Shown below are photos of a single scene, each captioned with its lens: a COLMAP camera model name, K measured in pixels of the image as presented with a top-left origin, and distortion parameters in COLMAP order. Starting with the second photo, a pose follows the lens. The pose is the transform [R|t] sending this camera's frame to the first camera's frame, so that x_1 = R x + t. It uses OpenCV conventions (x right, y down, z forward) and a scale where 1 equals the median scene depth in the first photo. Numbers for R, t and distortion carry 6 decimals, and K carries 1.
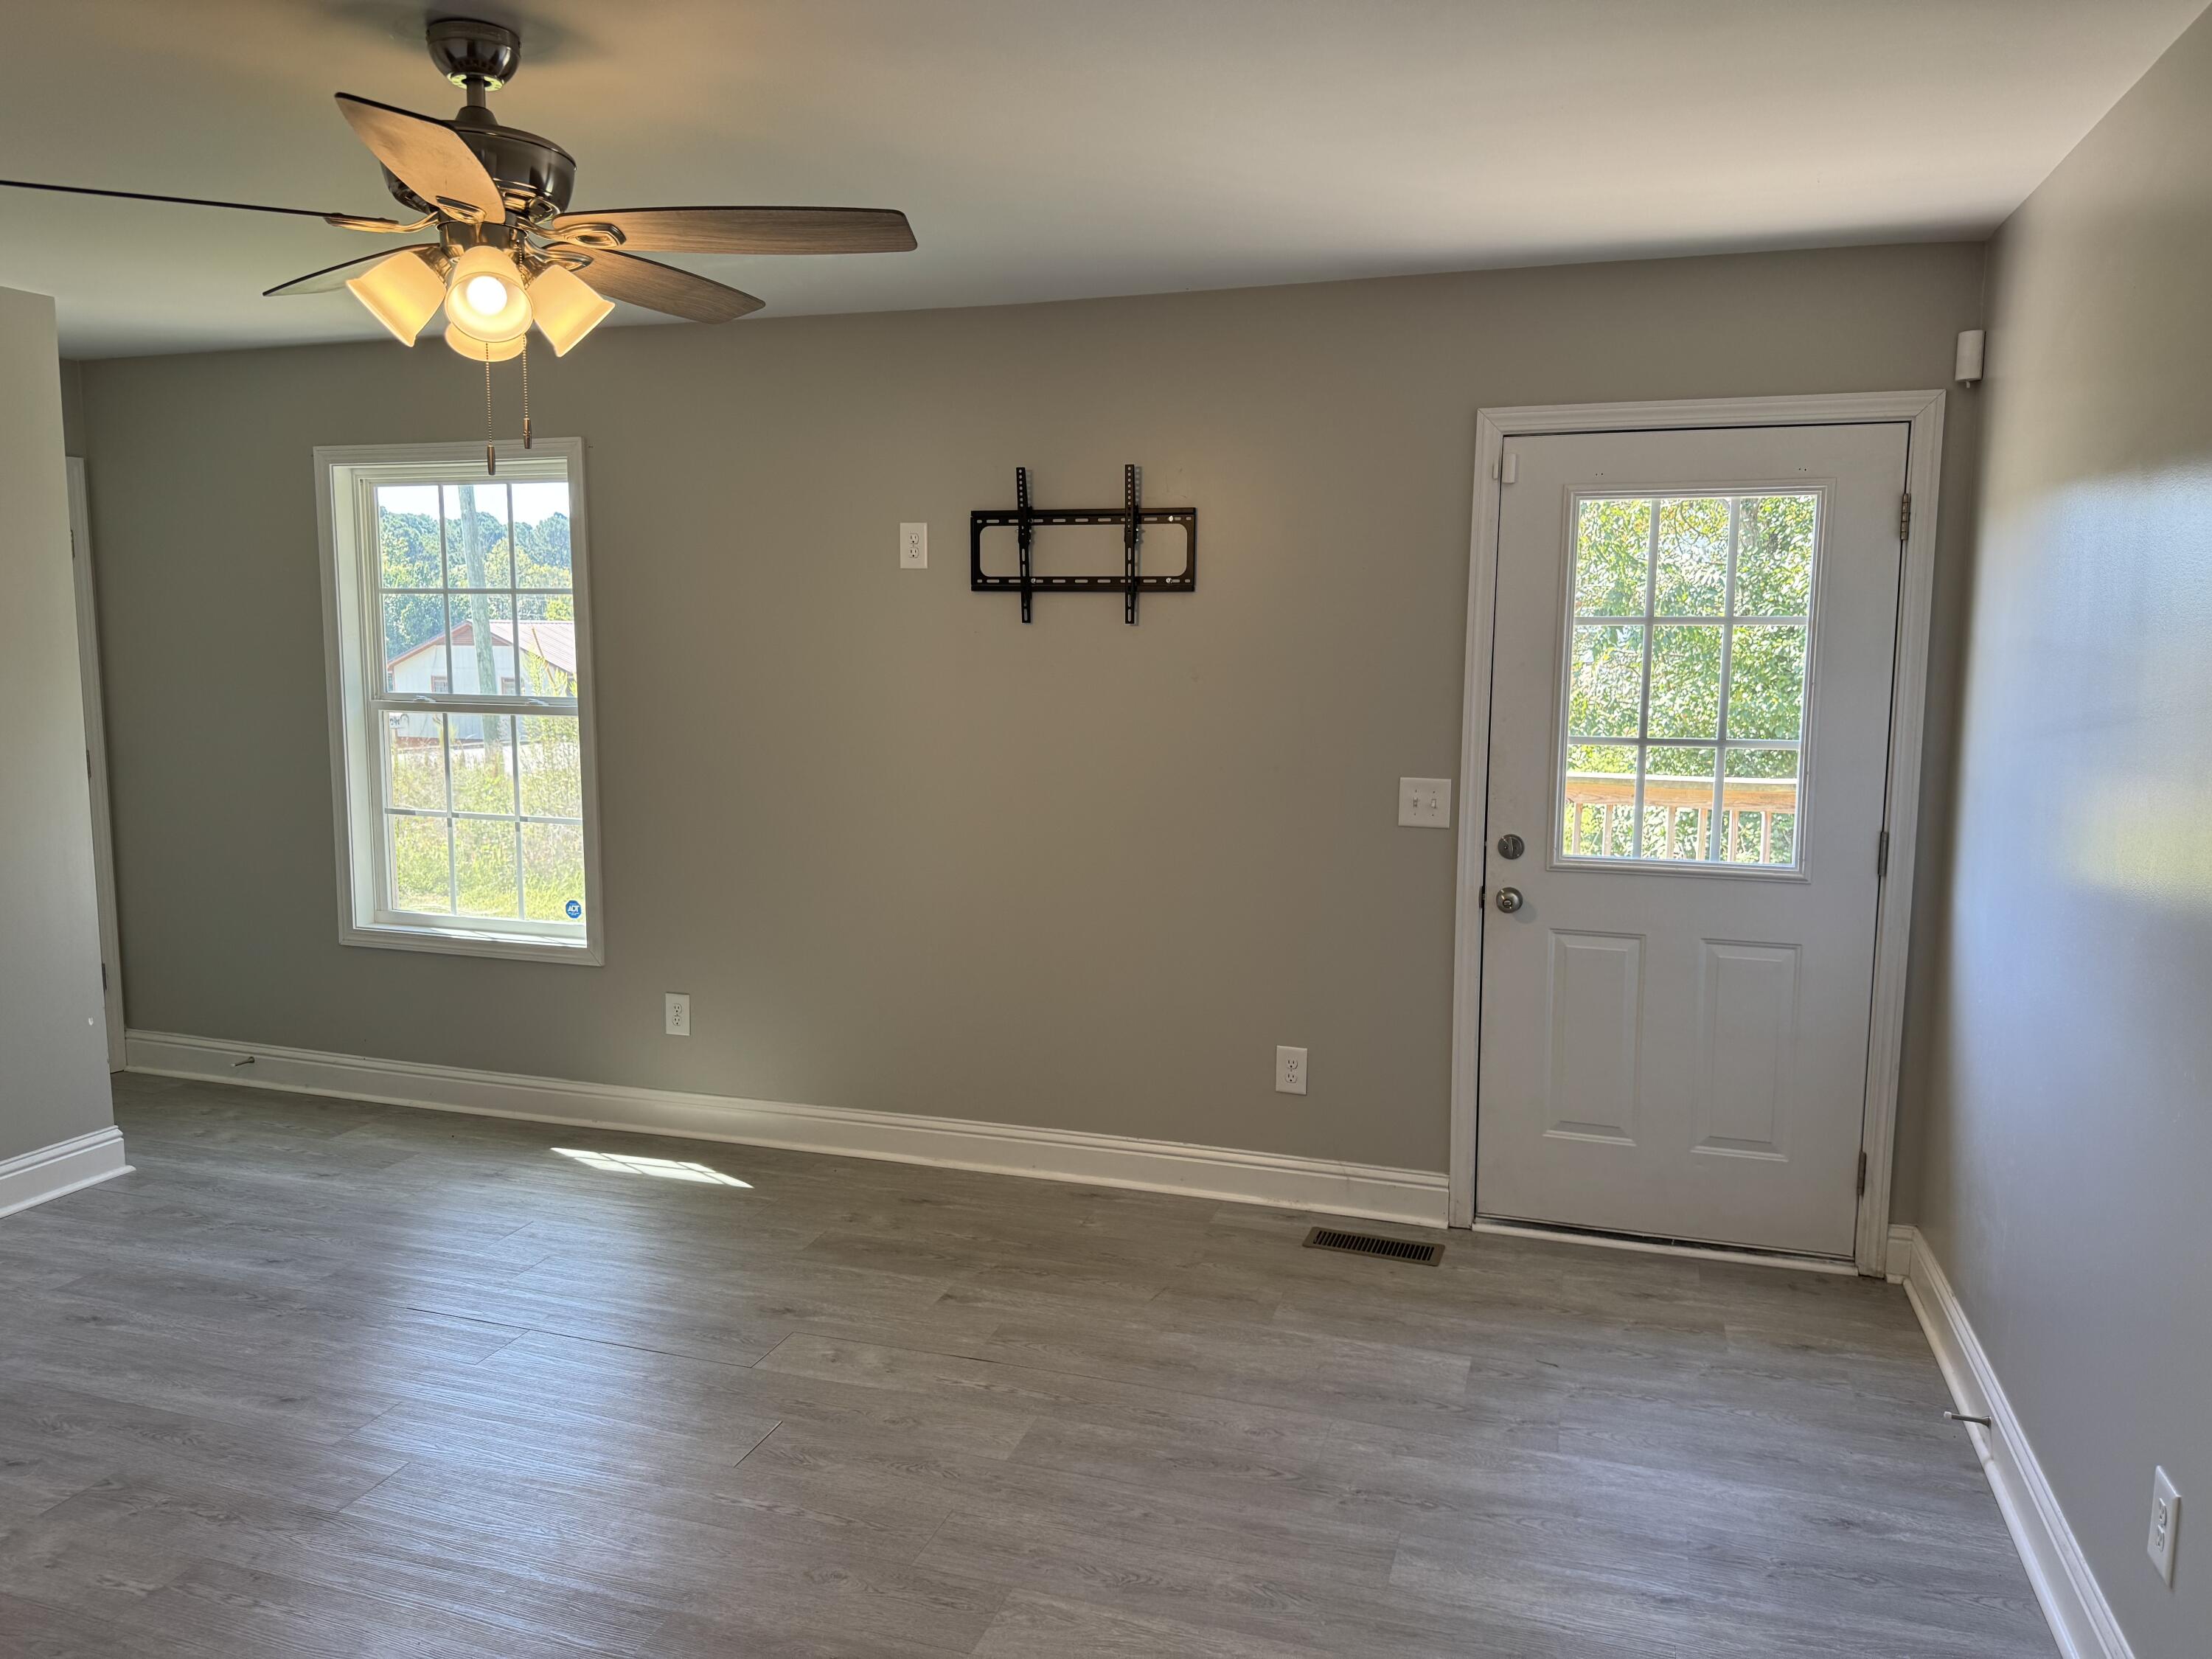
lens RADIAL K [[1547.9, 0, 1111.3], [0, 1547.9, 818.7], [0, 0, 1]] dist [0.077336, -0.112401]
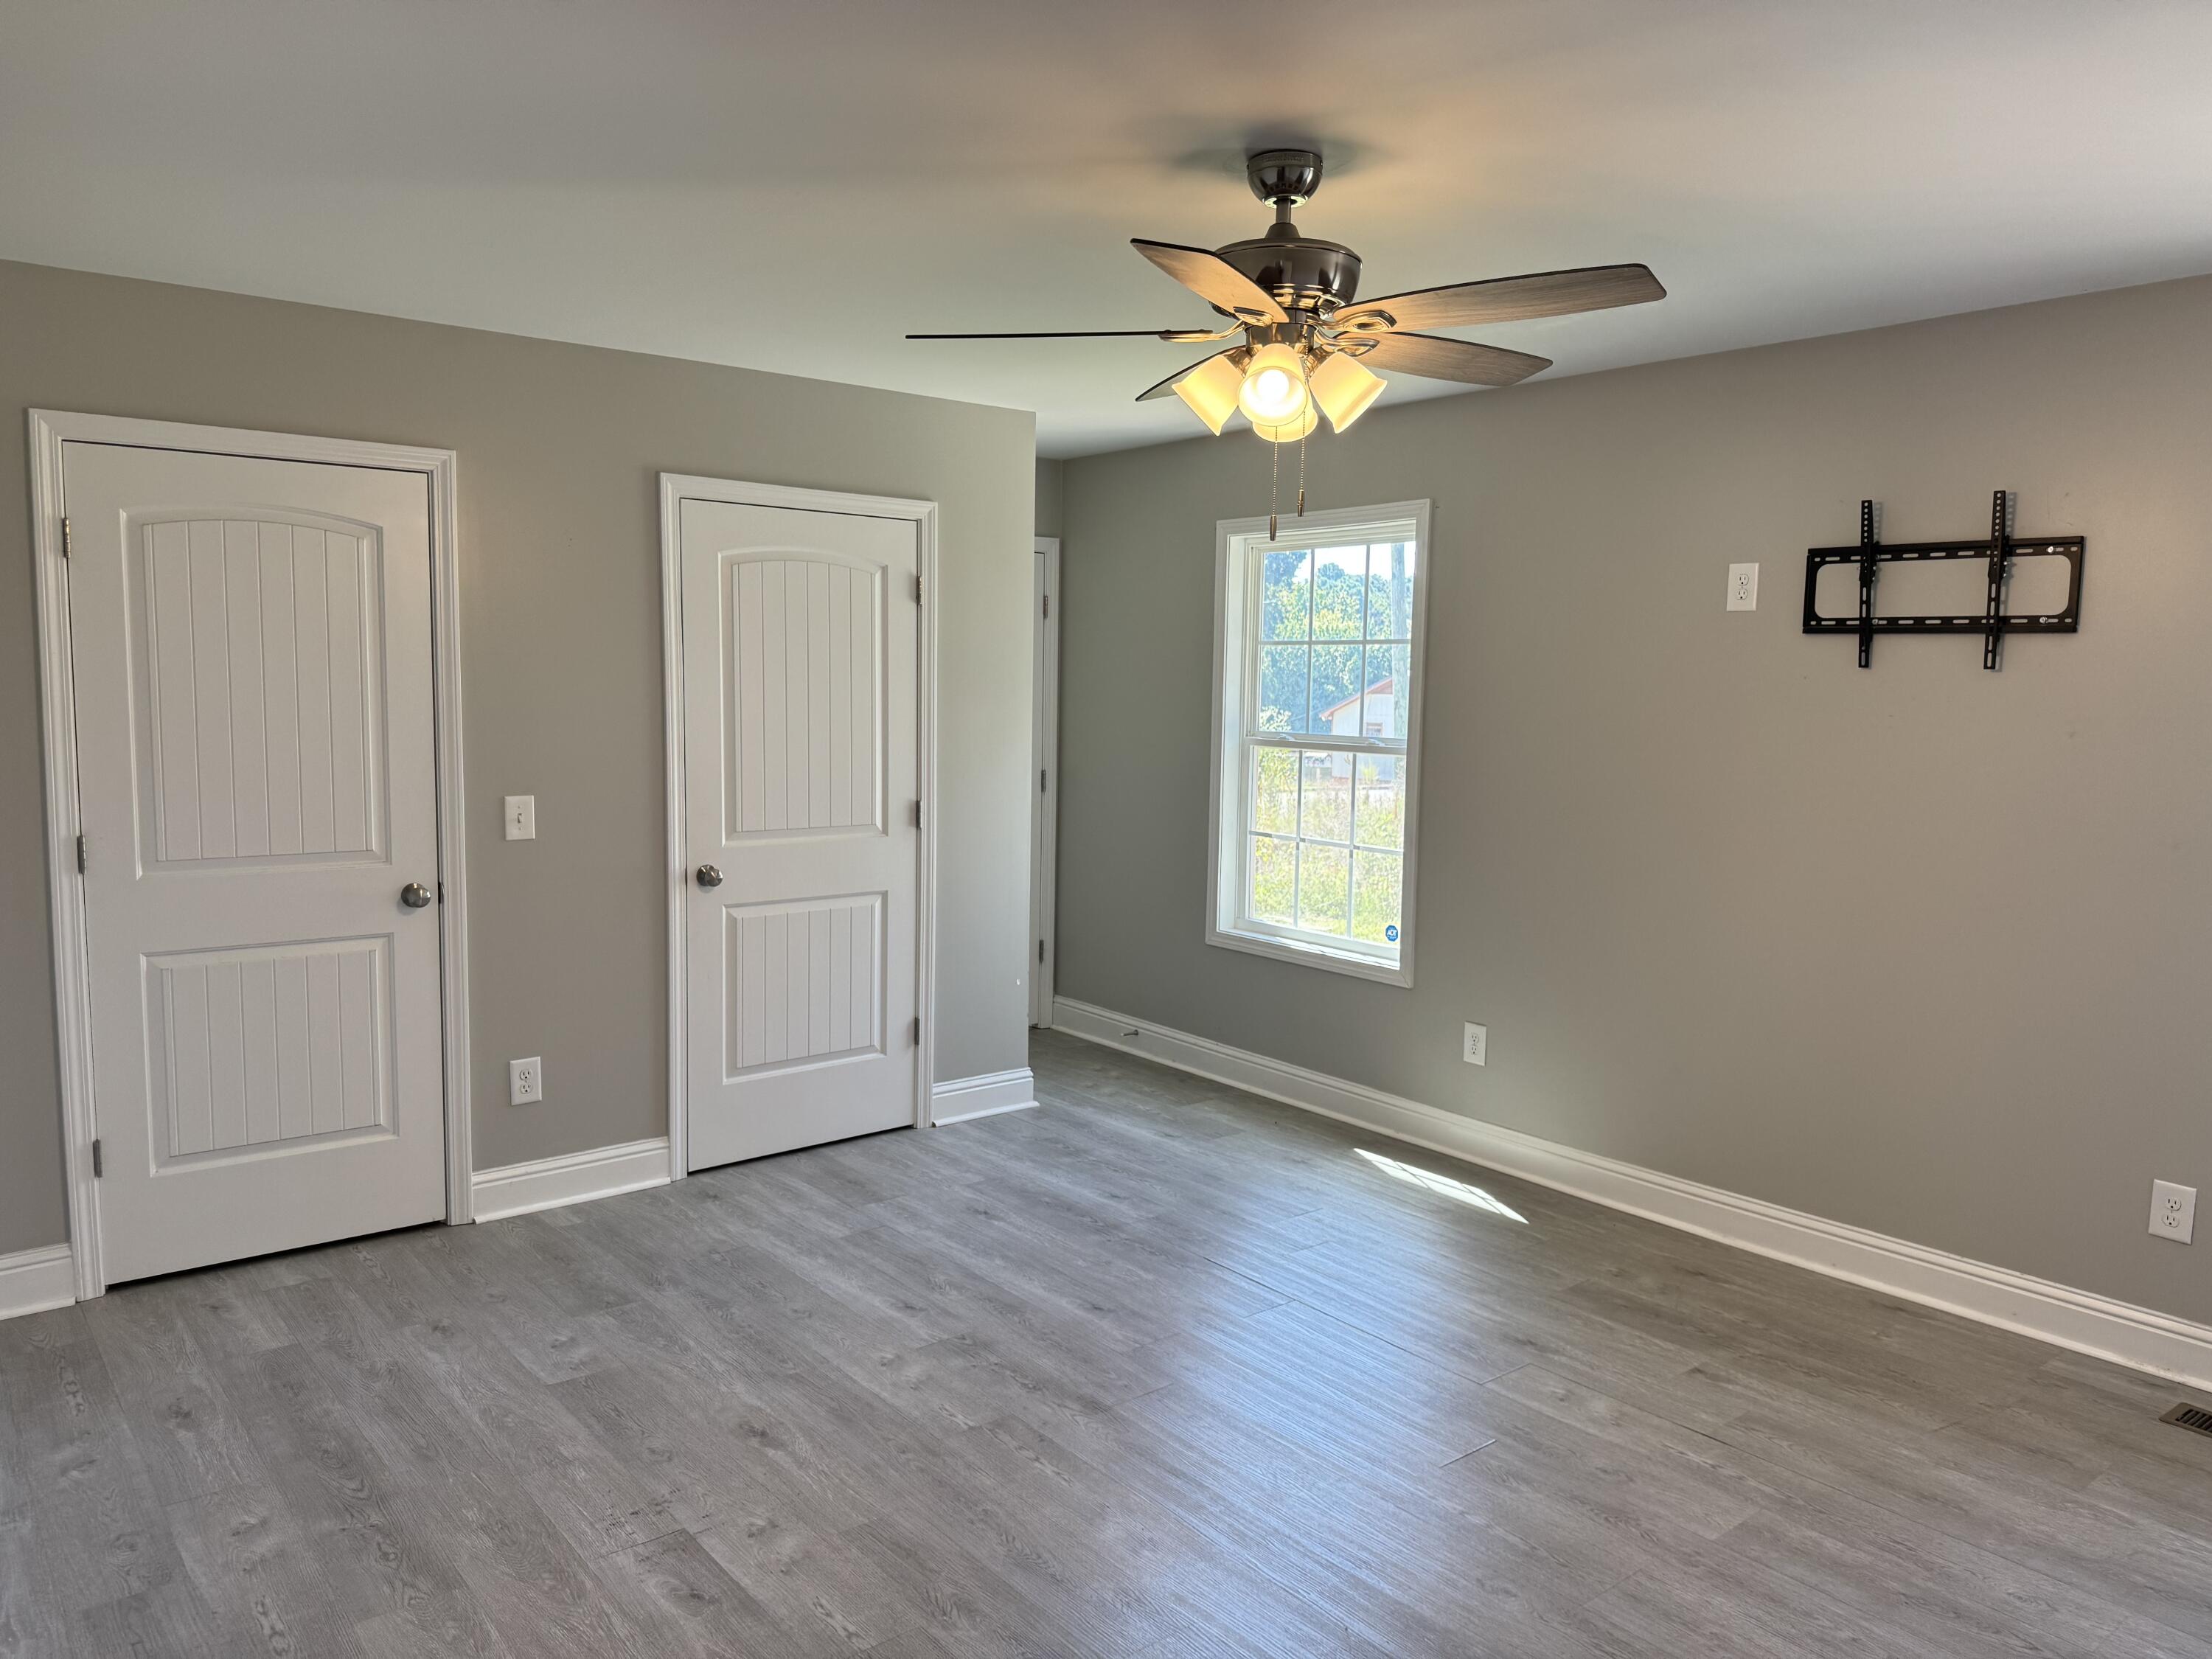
lens RADIAL K [[1547.9, 0, 1096.1], [0, 1547.9, 831.7], [0, 0, 1]] dist [0.077336, -0.112401]
pose [[0.835769, 0.063089, -0.545445, 0.077338], [-0.075479, 0.997147, -0.000319, 0.004389], [0.543868, 0.041437, 0.838147, -0.017431]]
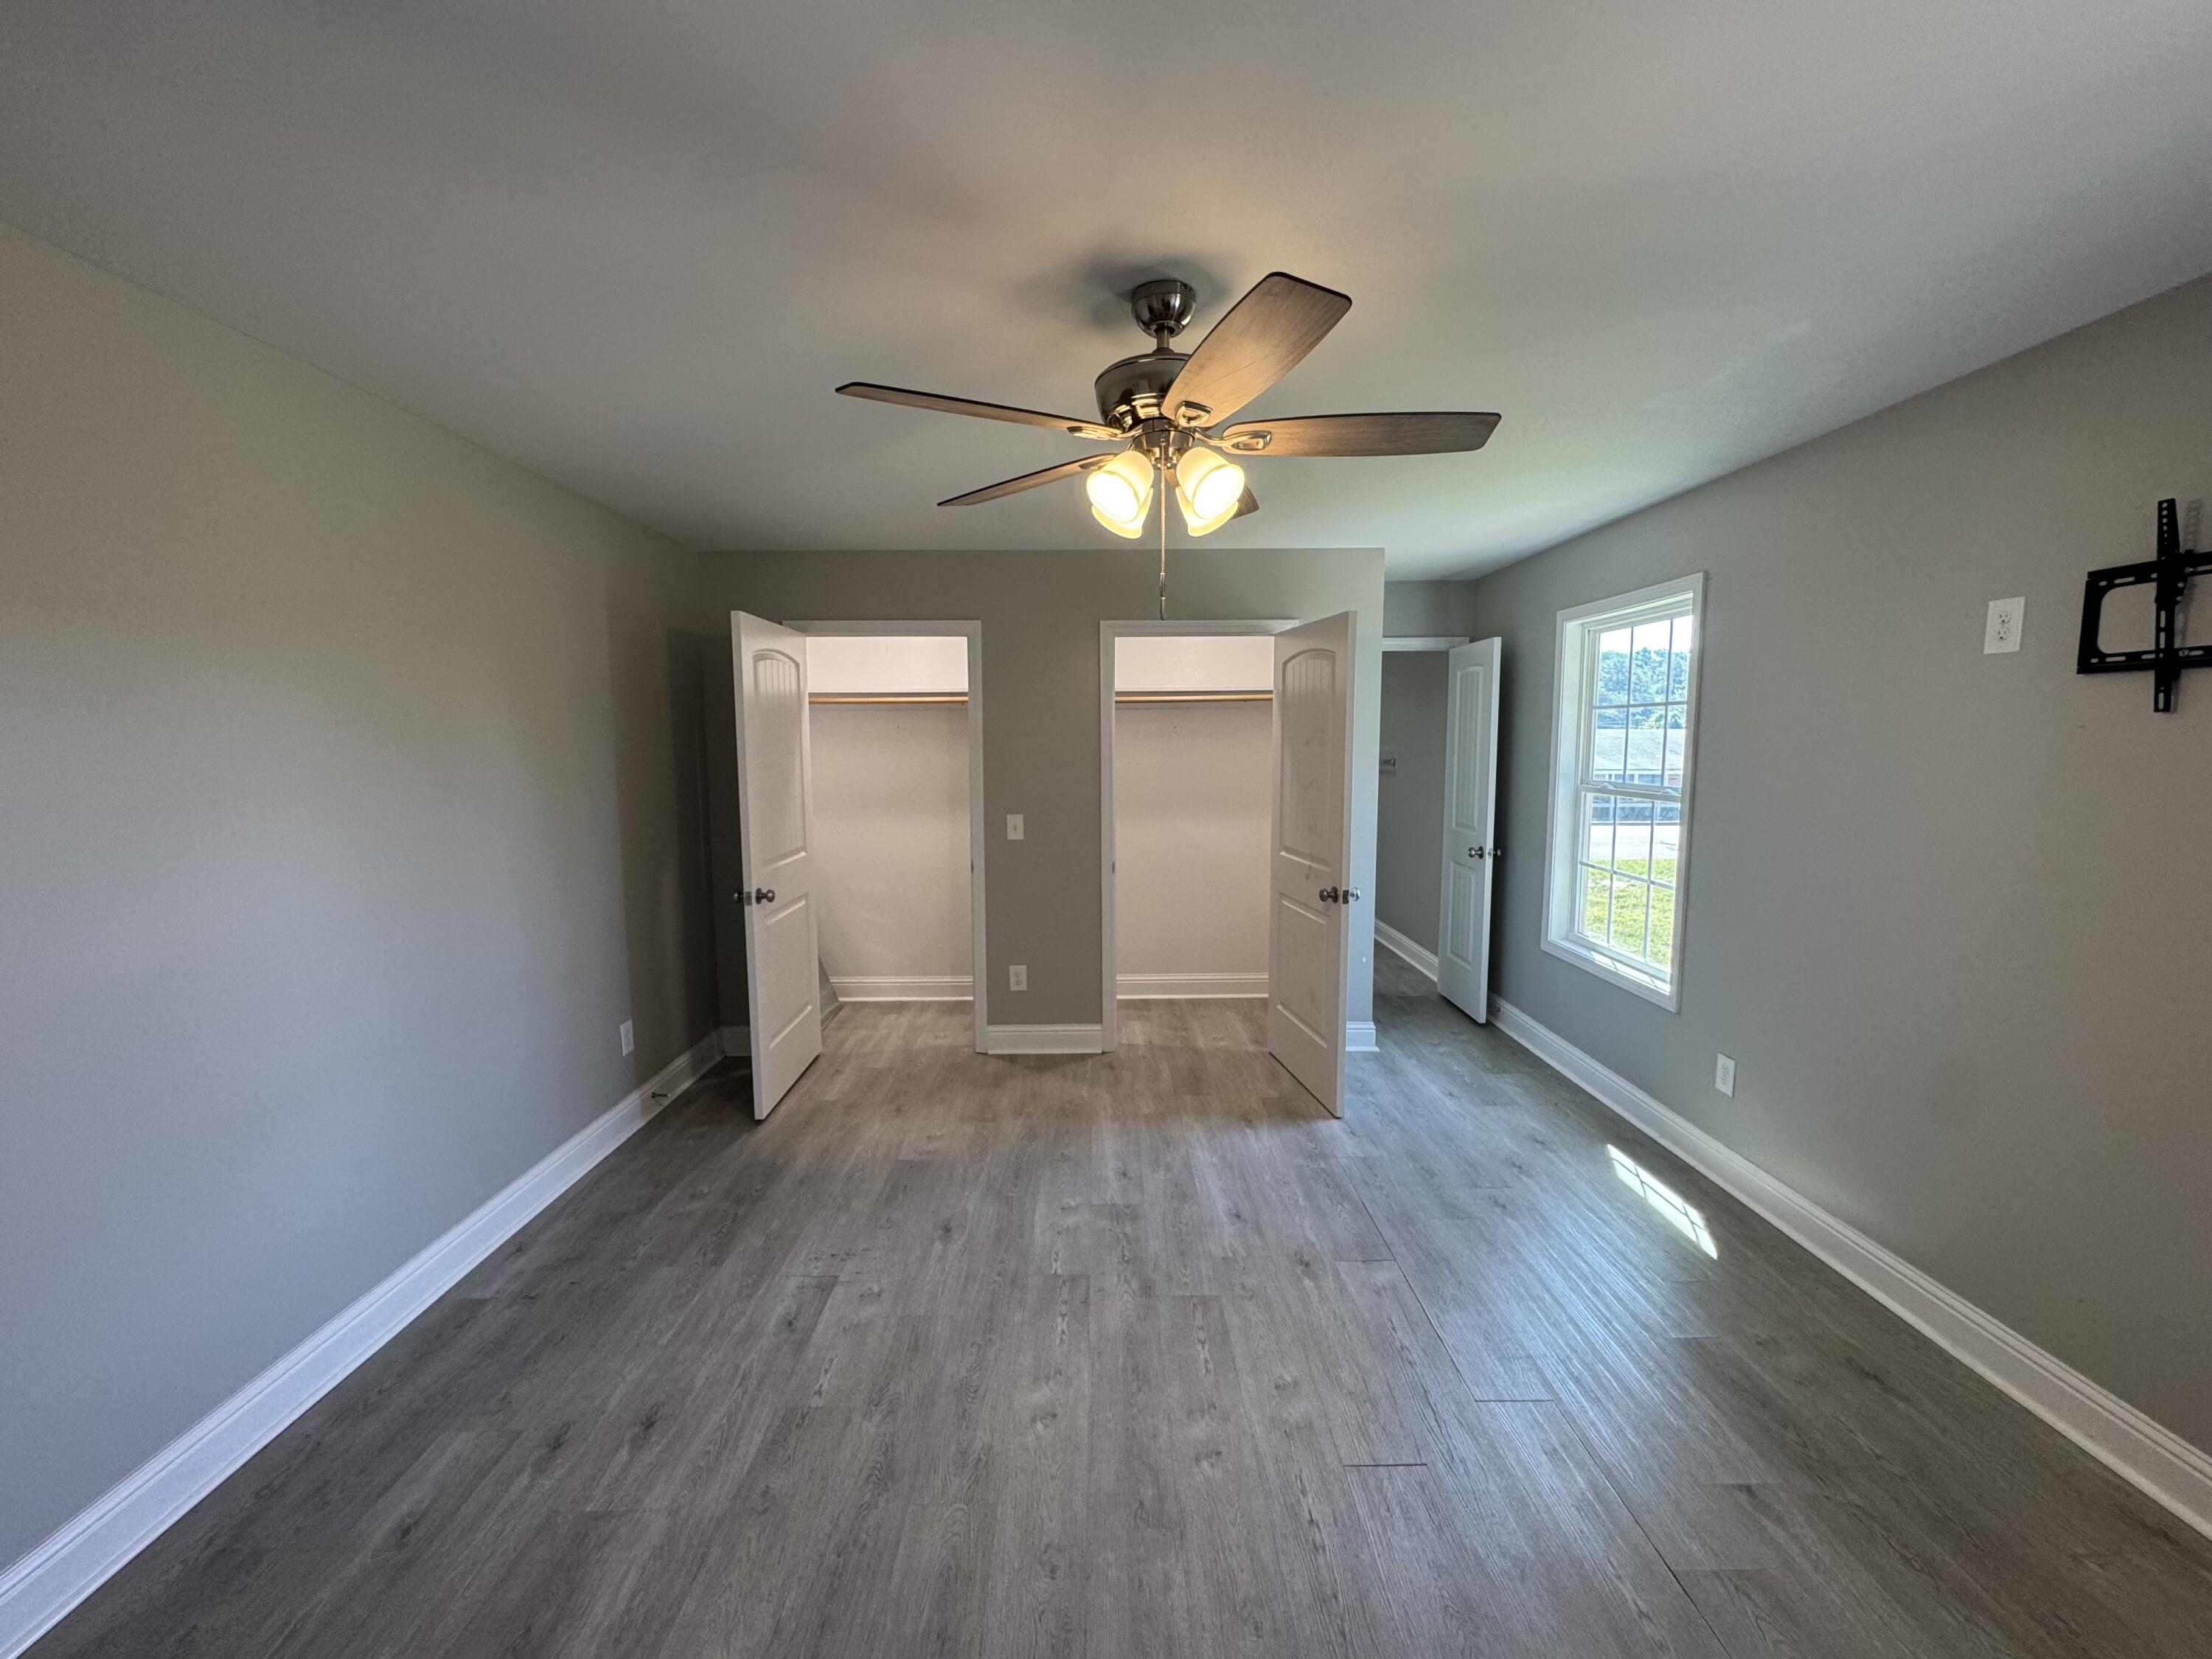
lens RADIAL K [[885.7, 0, 1090.7], [0, 885.7, 825.2], [0, 0, 1]] dist [-0.006241, 0.001534]
pose [[0.313455, 0.085000, -0.945791, 0.183798], [-0.105995, 0.992894, 0.054104, -0.043008], [0.943669, 0.083290, 0.320237, 0.398045]]
